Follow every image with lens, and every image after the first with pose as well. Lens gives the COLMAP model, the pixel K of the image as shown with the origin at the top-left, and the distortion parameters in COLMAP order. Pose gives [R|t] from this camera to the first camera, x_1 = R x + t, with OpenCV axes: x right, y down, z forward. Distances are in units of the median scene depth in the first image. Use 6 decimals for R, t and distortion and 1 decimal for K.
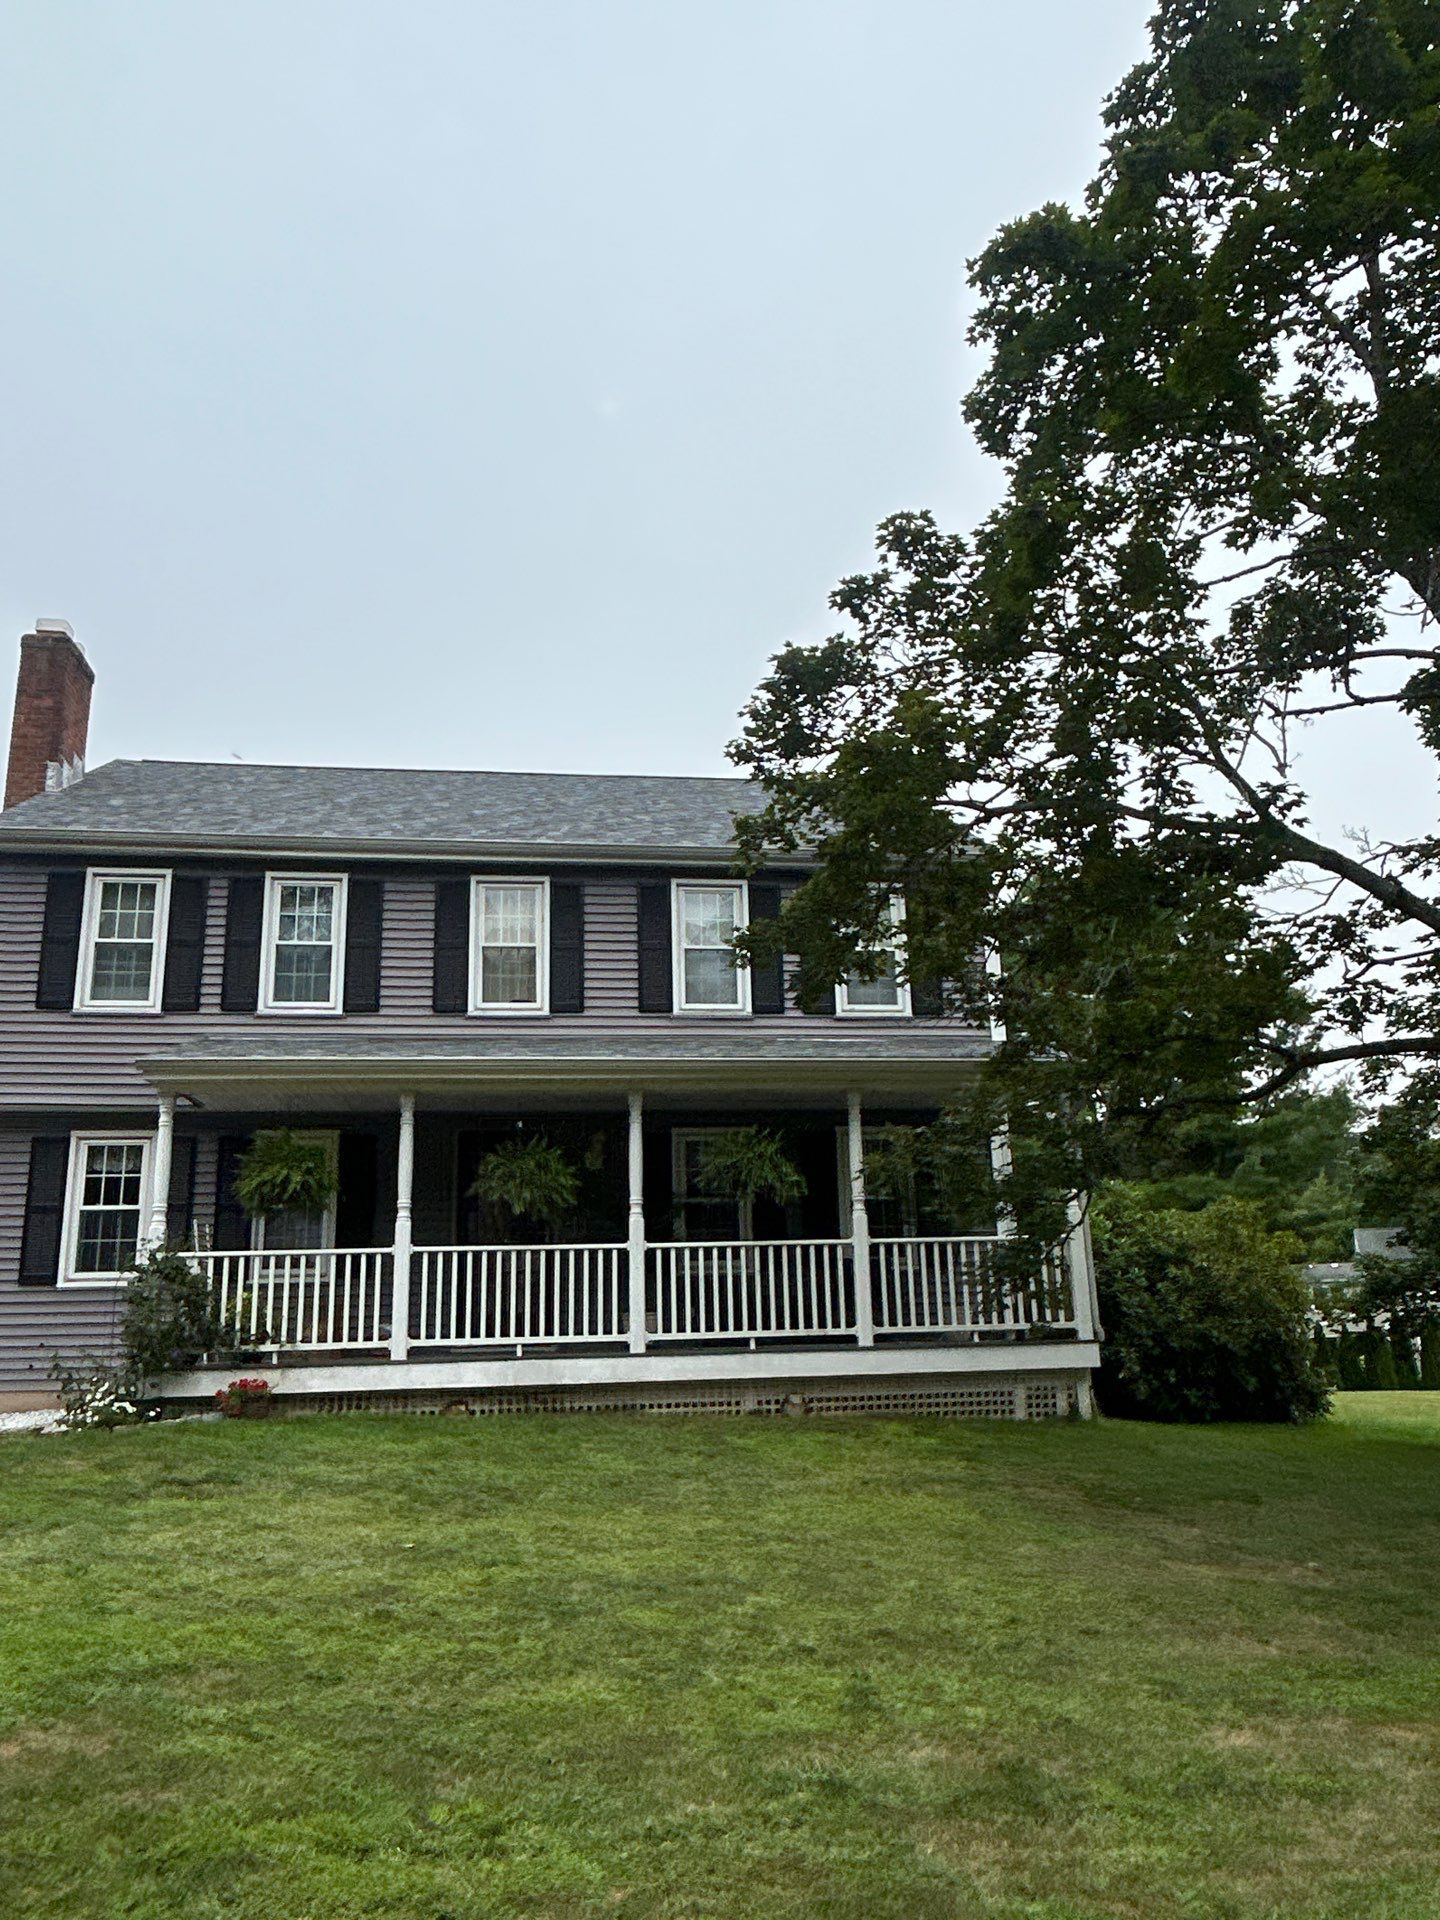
lens RADIAL K [[1415.4, 0, 720.7], [0, 1415.4, 969.6], [0, 0, 1]] dist [0.016325, -0.035009]
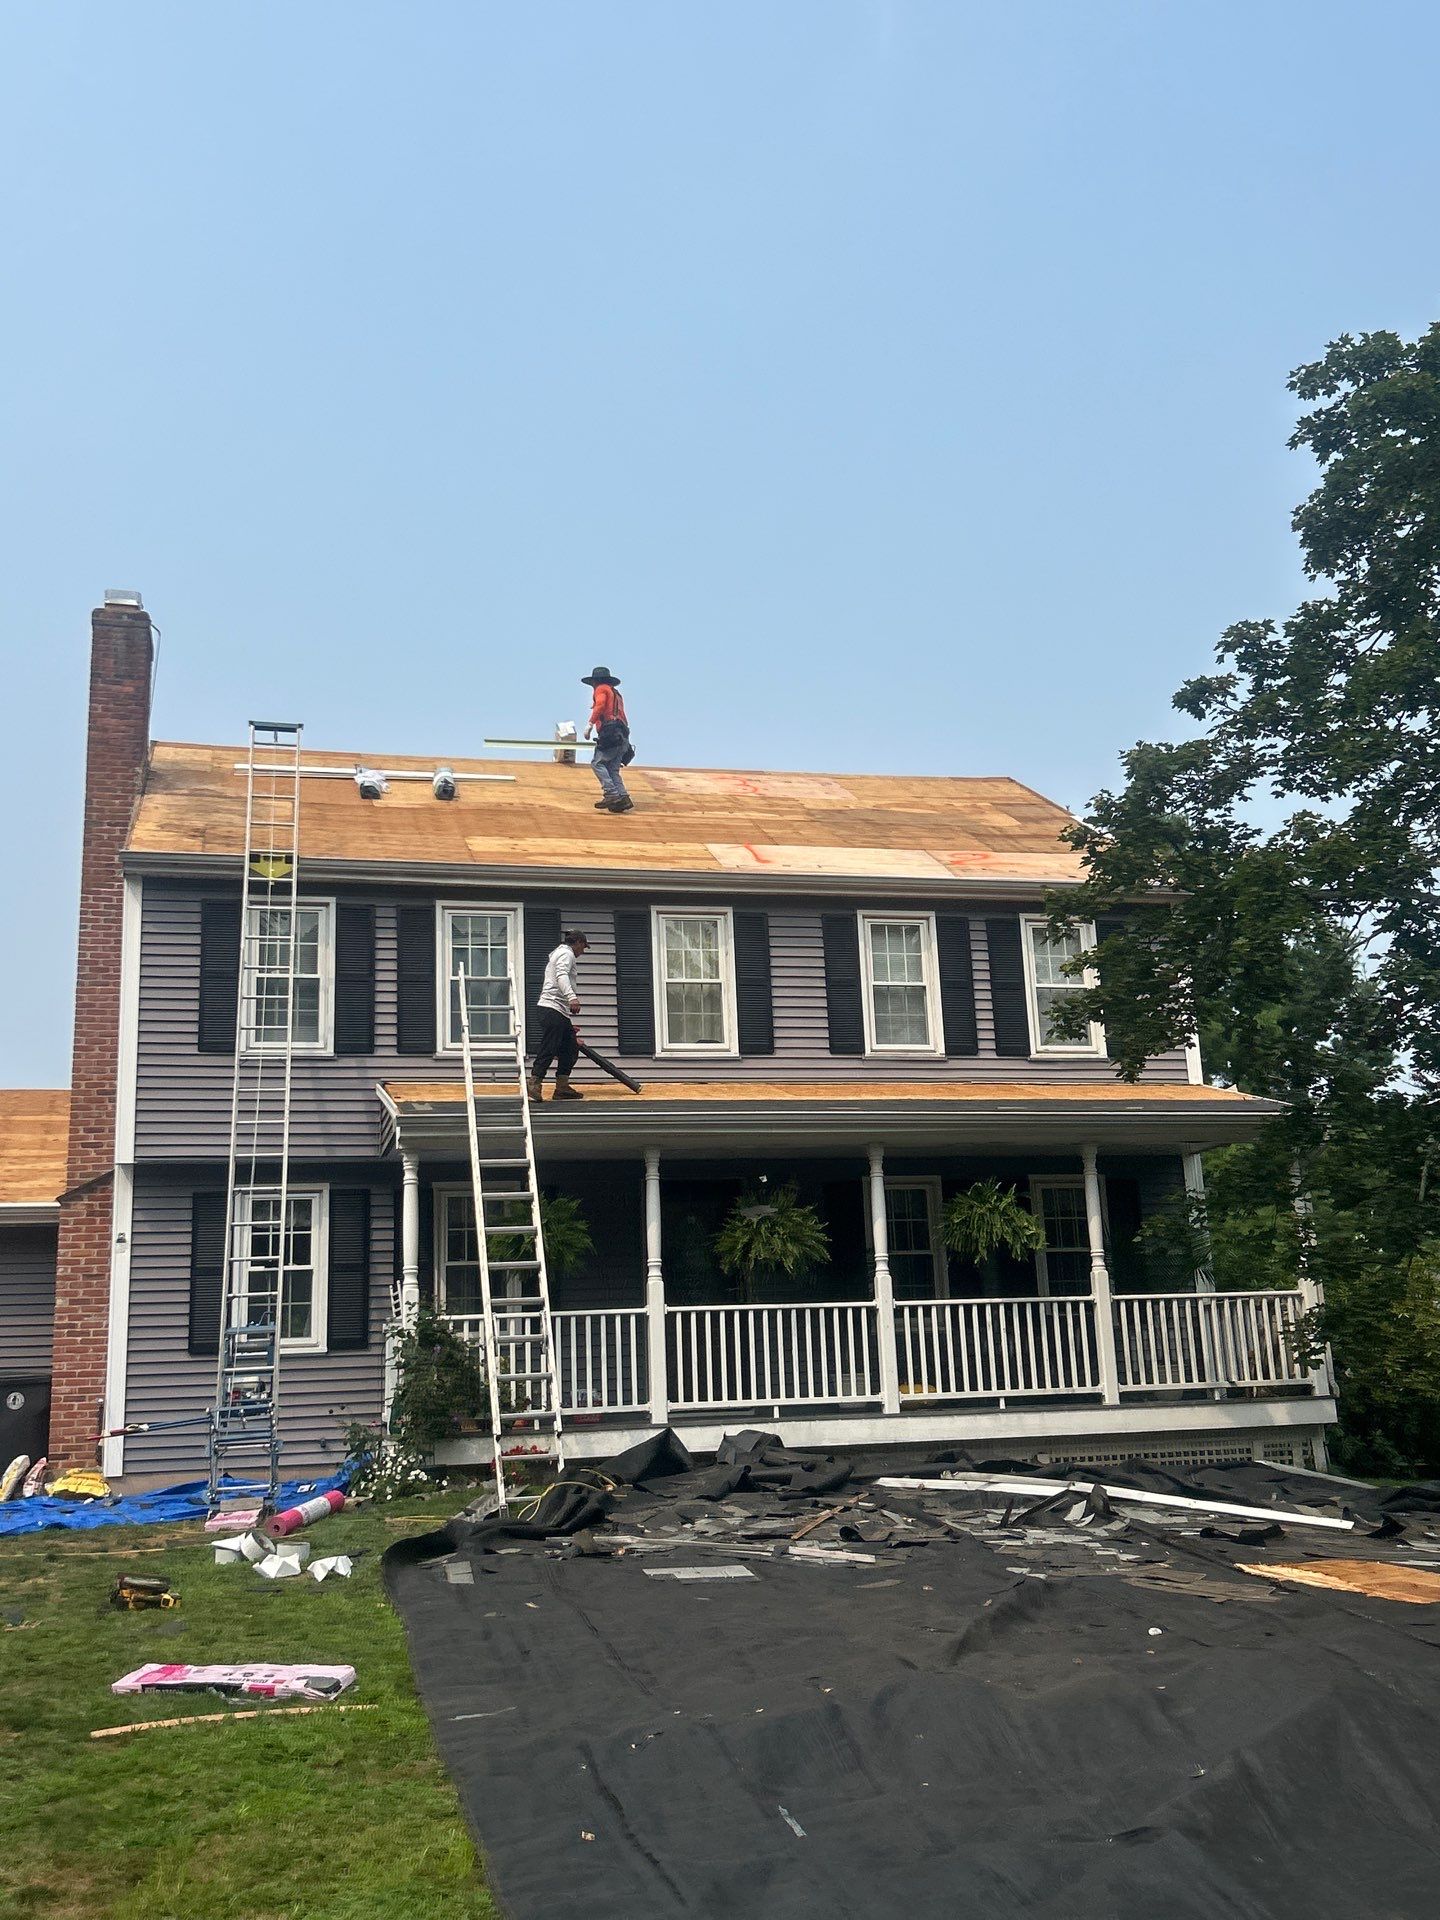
lens RADIAL K [[1933.2, 0, 738.6], [0, 1933.2, 943.6], [0, 0, 1]] dist [0.136858, -0.365894]
pose [[0.993589, 0.011178, 0.112501, -0.319689], [-0.012830, 0.999820, 0.013969, -0.072743], [-0.112324, -0.015323, 0.993553, -0.325178]]
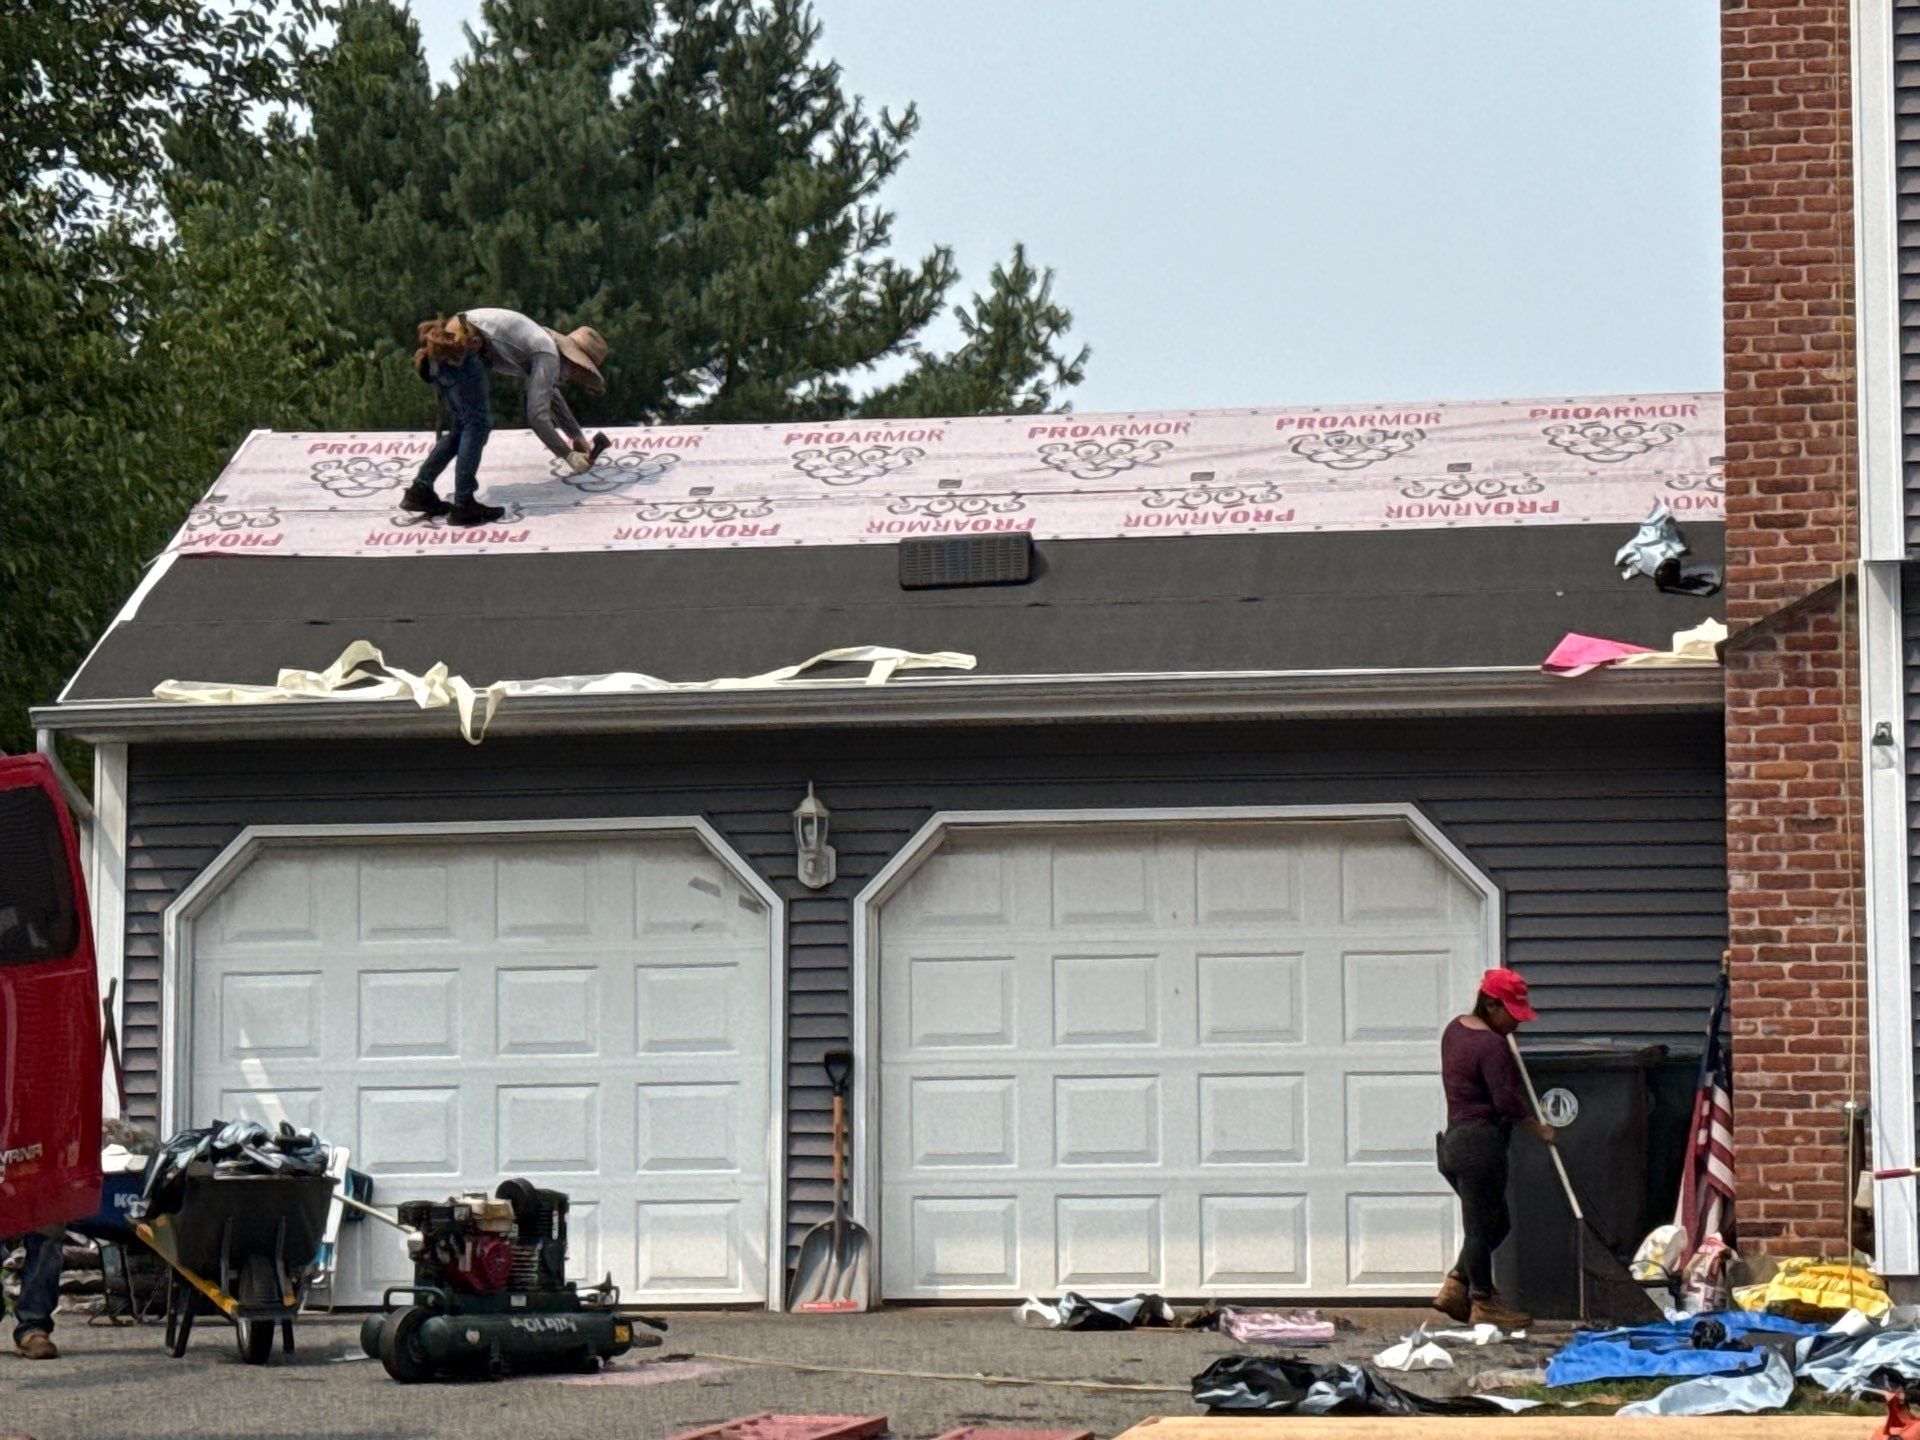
lens RADIAL K [[5239.6, 0, 887.7], [0, 5239.6, 718.2], [0, 0, 1]] dist [0.071110, 0.952929]
pose [[0.950511, -0.011641, -0.310474, -0.389095], [0.058552, 0.988103, 0.142209, -0.088689], [0.305125, -0.153350, 0.939884, -0.496380]]
